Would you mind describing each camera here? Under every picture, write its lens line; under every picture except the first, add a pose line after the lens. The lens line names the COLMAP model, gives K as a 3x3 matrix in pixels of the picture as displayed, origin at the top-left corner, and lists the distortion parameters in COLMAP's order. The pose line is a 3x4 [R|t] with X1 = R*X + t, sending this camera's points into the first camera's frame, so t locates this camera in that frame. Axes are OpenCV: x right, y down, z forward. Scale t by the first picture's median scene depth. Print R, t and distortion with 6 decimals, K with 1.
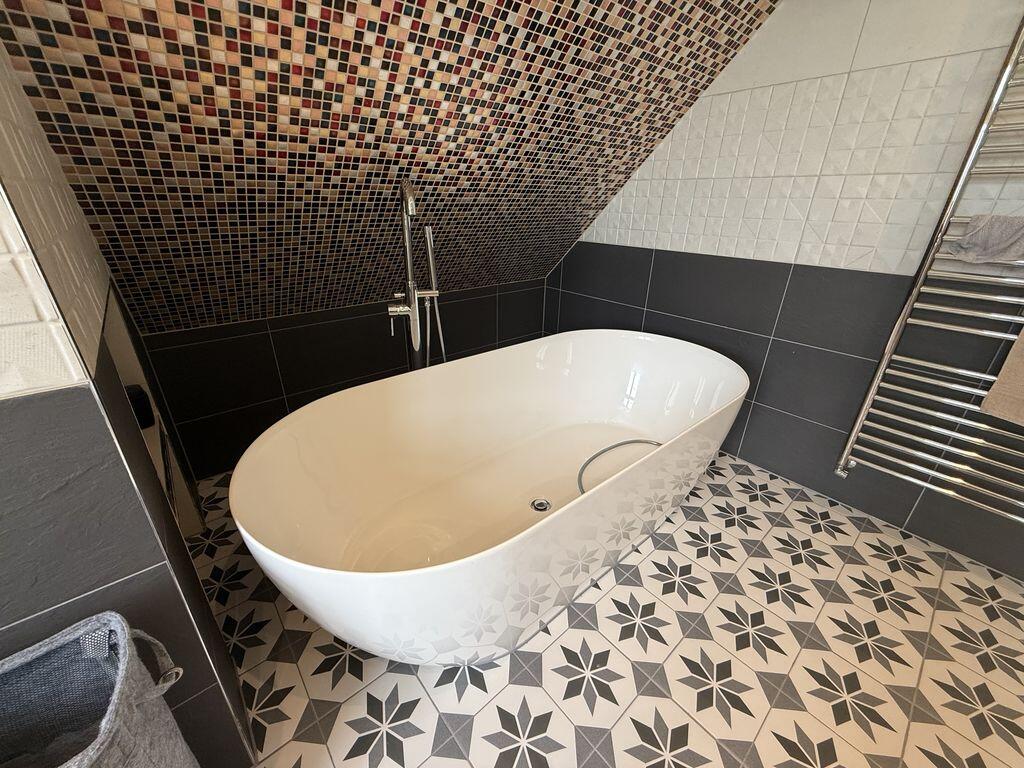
lens RADIAL K [[406.8, 0, 508.4], [0, 406.8, 382.1], [0, 0, 1]] dist [-0.000742, -0.000132]
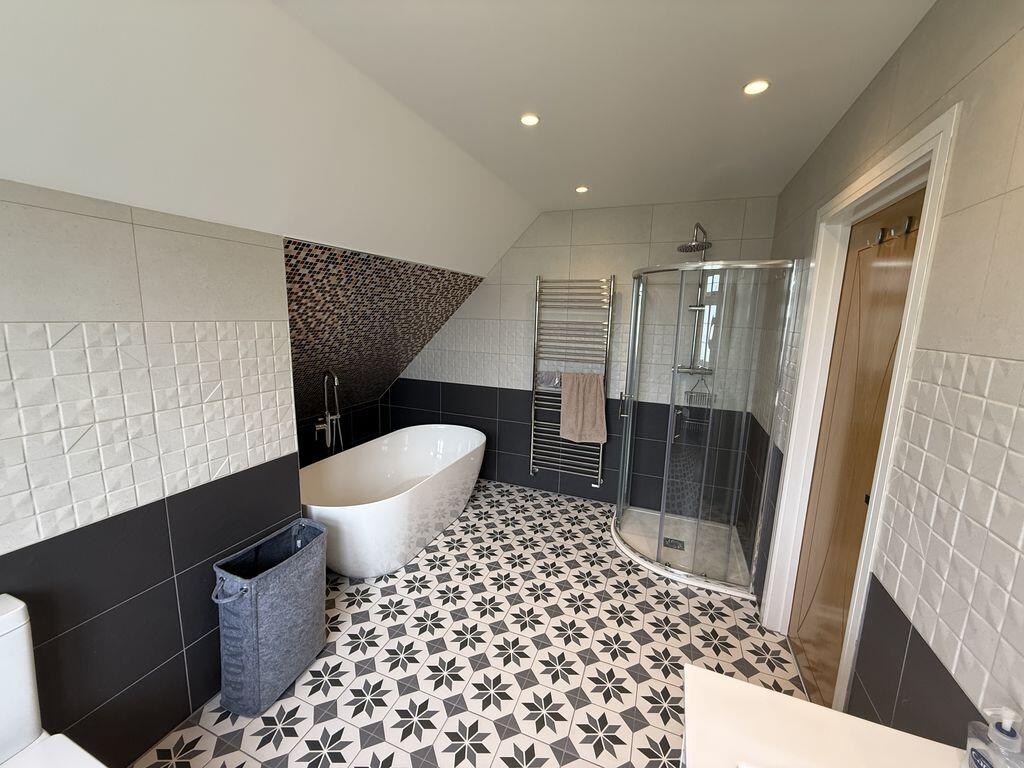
lens RADIAL K [[406.8, 0, 510.0], [0, 406.8, 382.8], [0, 0, 1]] dist [-0.000742, -0.000132]
pose [[0.883394, -0.067413, 0.463757, -0.362249], [0.178330, 0.963506, -0.199637, 0.180836], [-0.433374, 0.259060, 0.863177, -1.188151]]
